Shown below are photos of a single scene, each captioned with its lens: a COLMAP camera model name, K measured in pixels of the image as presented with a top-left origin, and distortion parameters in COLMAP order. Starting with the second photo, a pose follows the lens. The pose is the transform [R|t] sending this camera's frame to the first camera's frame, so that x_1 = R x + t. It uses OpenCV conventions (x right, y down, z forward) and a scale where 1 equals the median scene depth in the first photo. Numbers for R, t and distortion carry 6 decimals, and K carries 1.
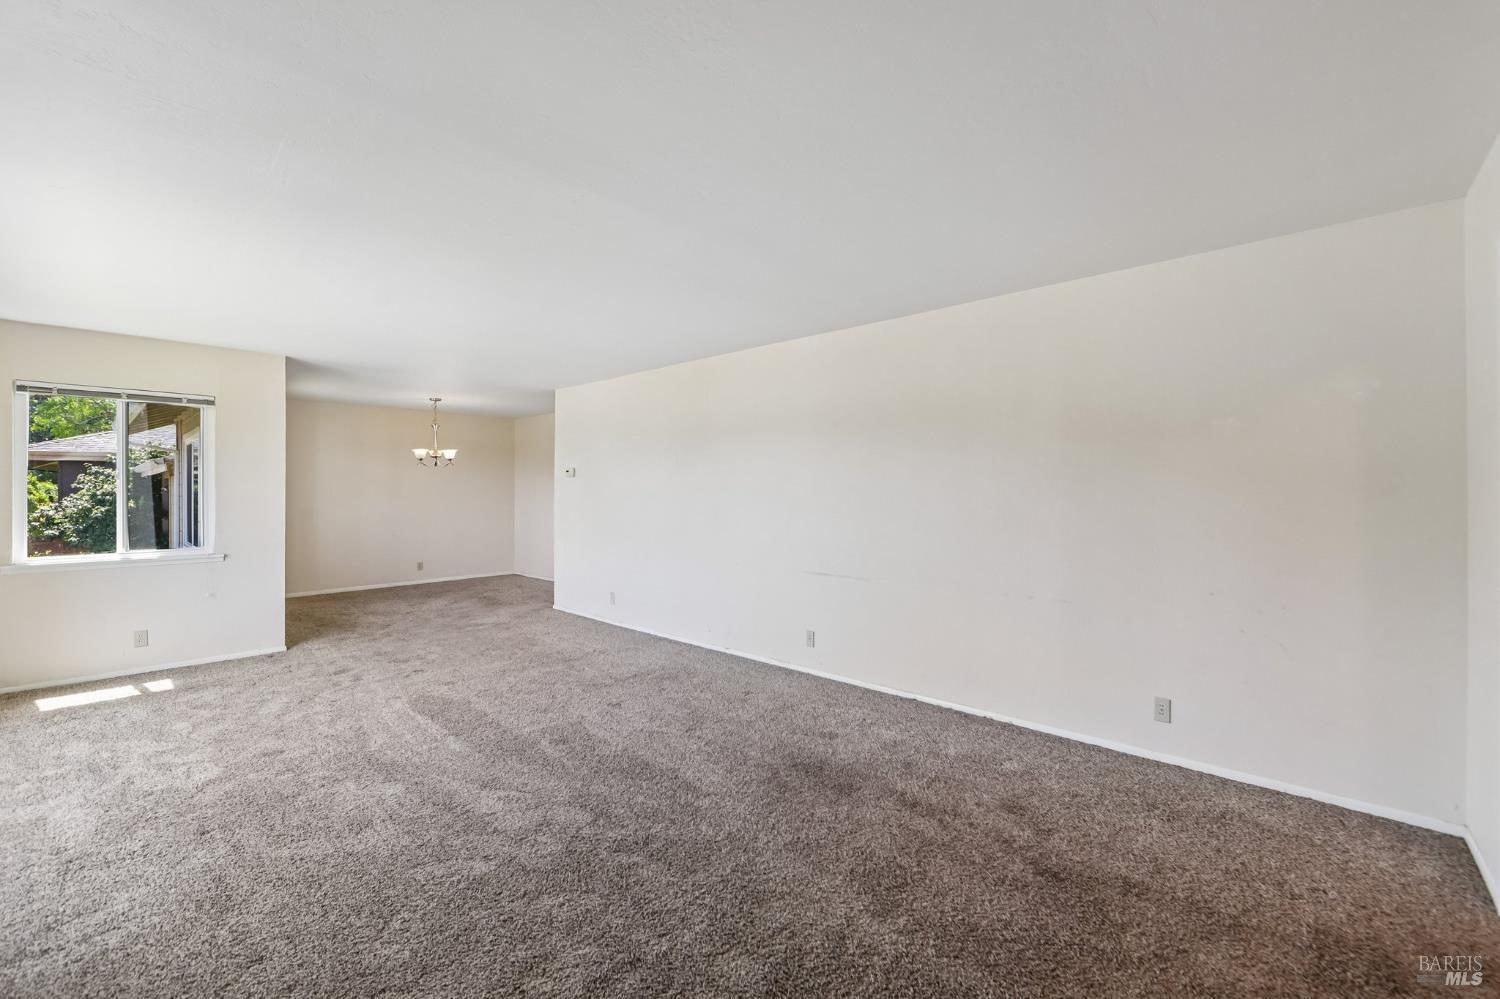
lens RADIAL K [[613.5, 0, 760.4], [0, 613.5, 488.8], [0, 0, 1]] dist [-0.008288, 0.000539]
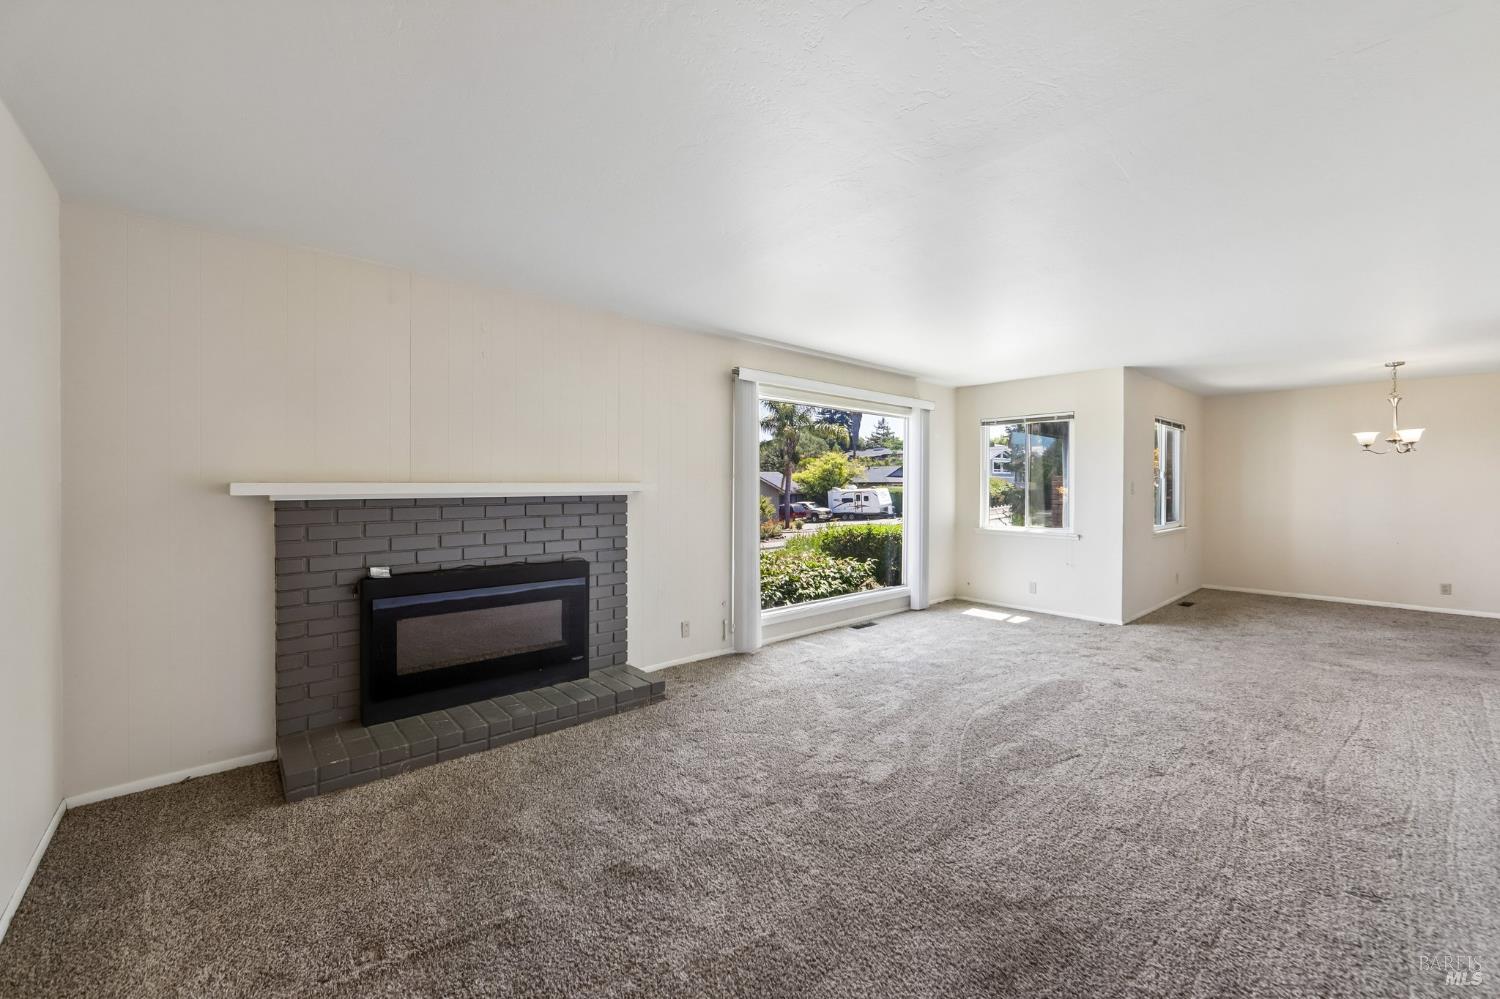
lens RADIAL K [[594.6, 0, 760.9], [0, 594.6, 490.3], [0, 0, 1]] dist [-0.009522, 0.000803]
pose [[-0.105021, 0.009243, -0.994427, 0.500496], [-0.000060, 0.999957, 0.009301, 0.003550], [0.994470, 0.001036, -0.105016, 0.570505]]
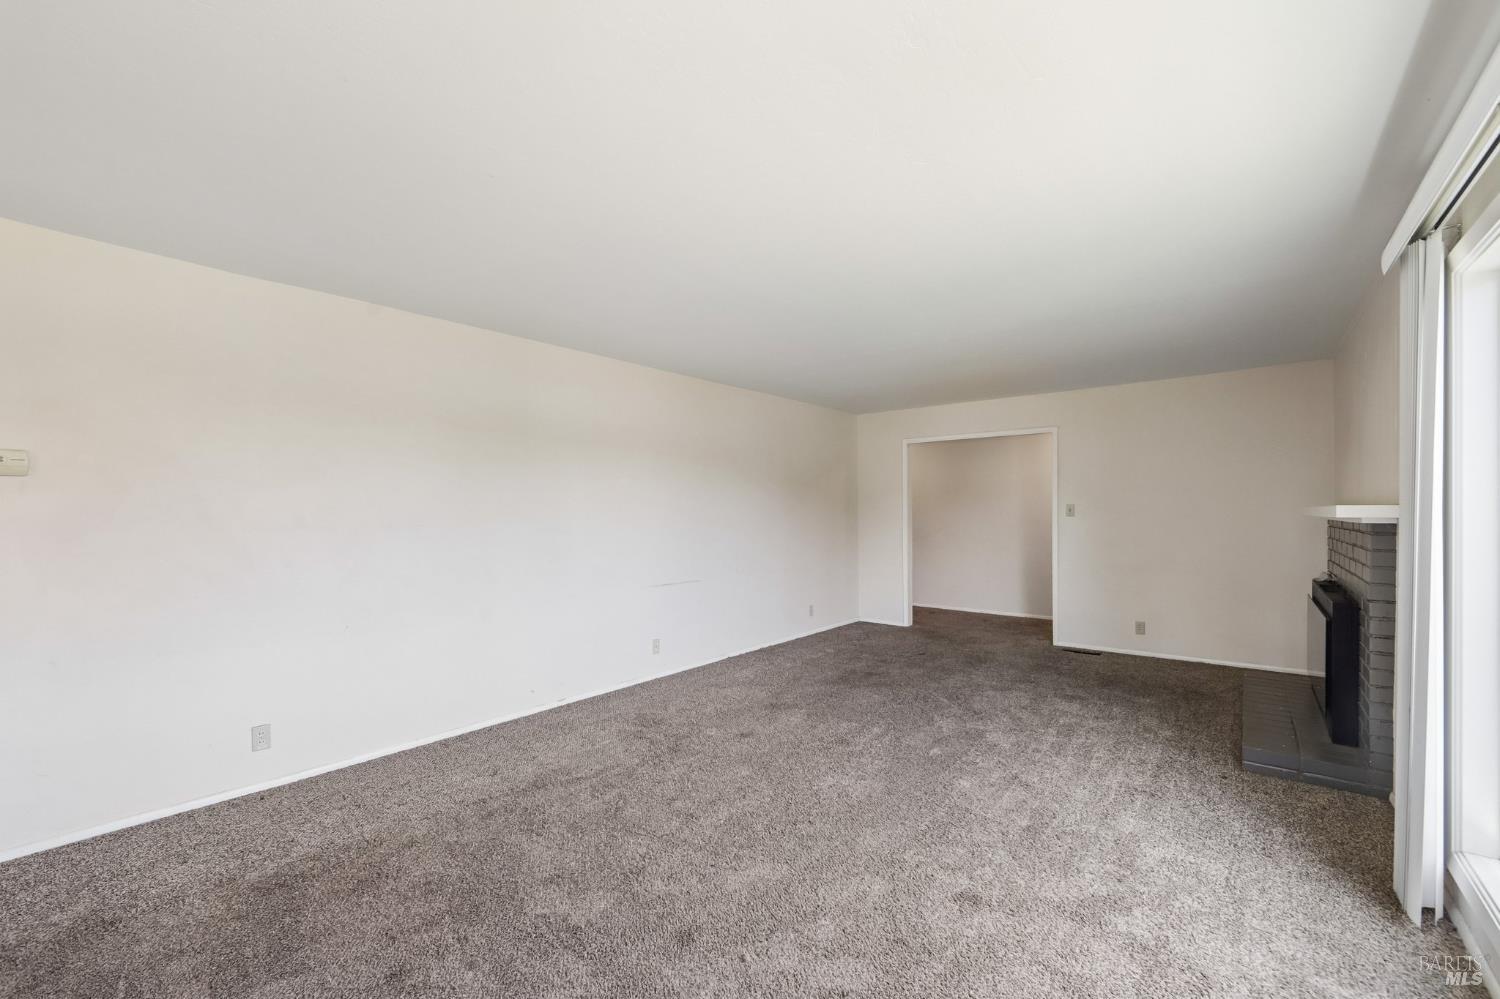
lens RADIAL K [[603.5, 0, 753.5], [0, 603.5, 507.1], [0, 0, 1]] dist [-0.007764, 0.000654]
pose [[-0.048463, 0.004924, 0.998813, -1.128638], [-0.006792, 0.999963, -0.005260, 0.000488], [-0.998802, -0.007039, -0.048427, 0.985093]]
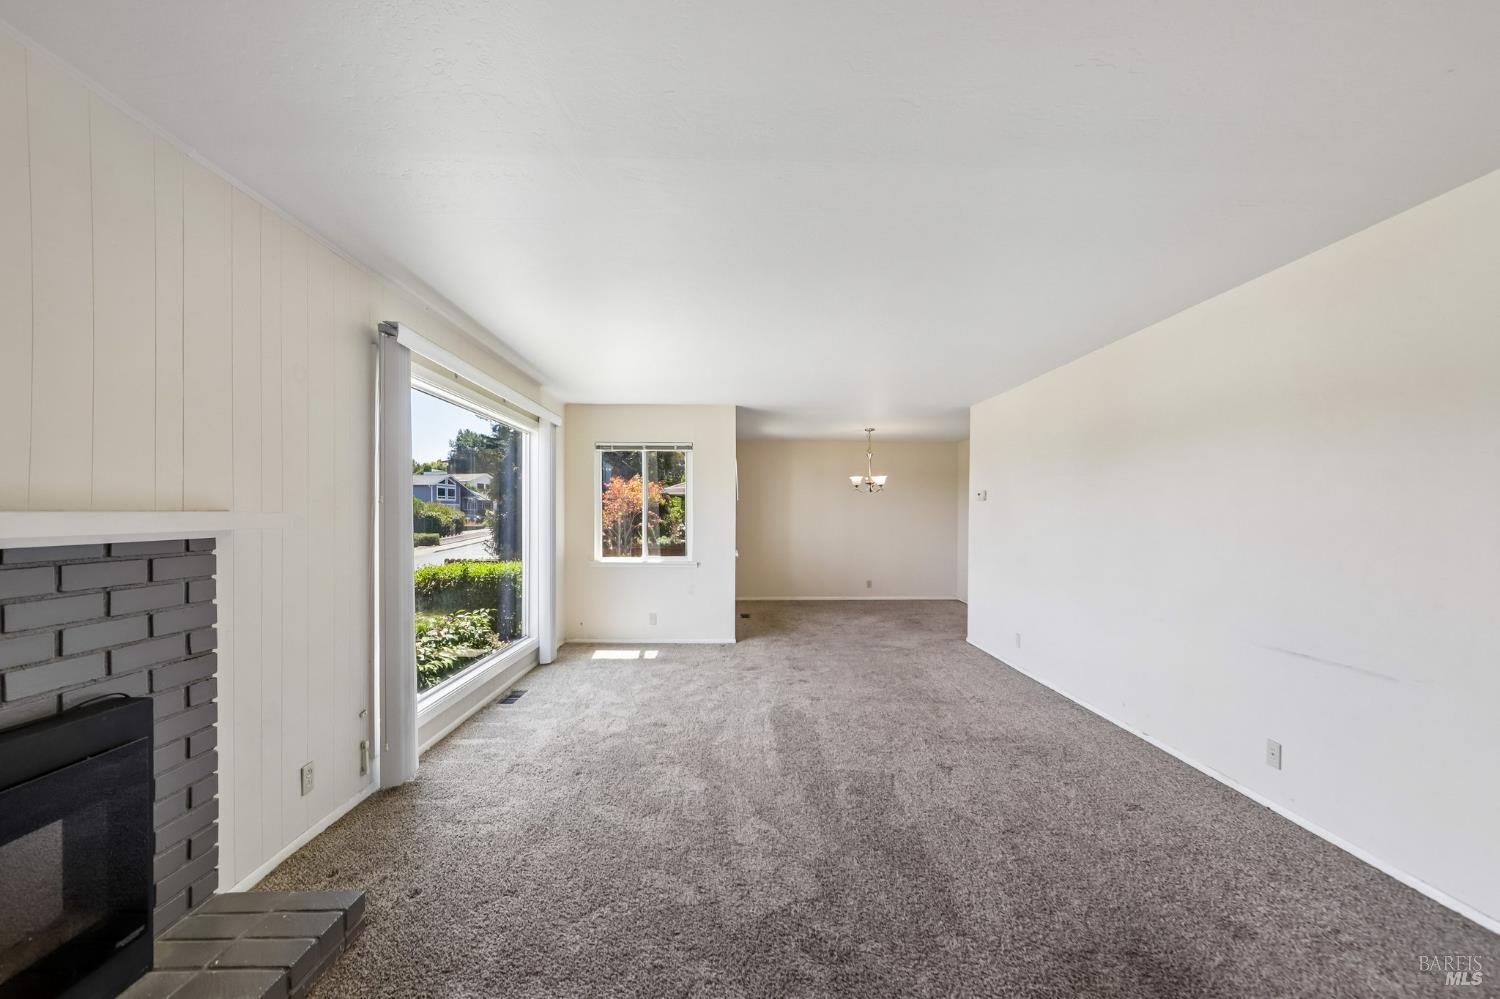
lens RADIAL K [[604.4, 0, 749.8], [0, 604.4, 520.0], [0, 0, 1]] dist [-0.018527, 0.004874]
pose [[0.690847, 0.009556, -0.722938, 0.166611], [-0.001707, 0.999931, 0.011587, 0.000451], [0.722999, -0.006771, 0.690816, 0.220845]]
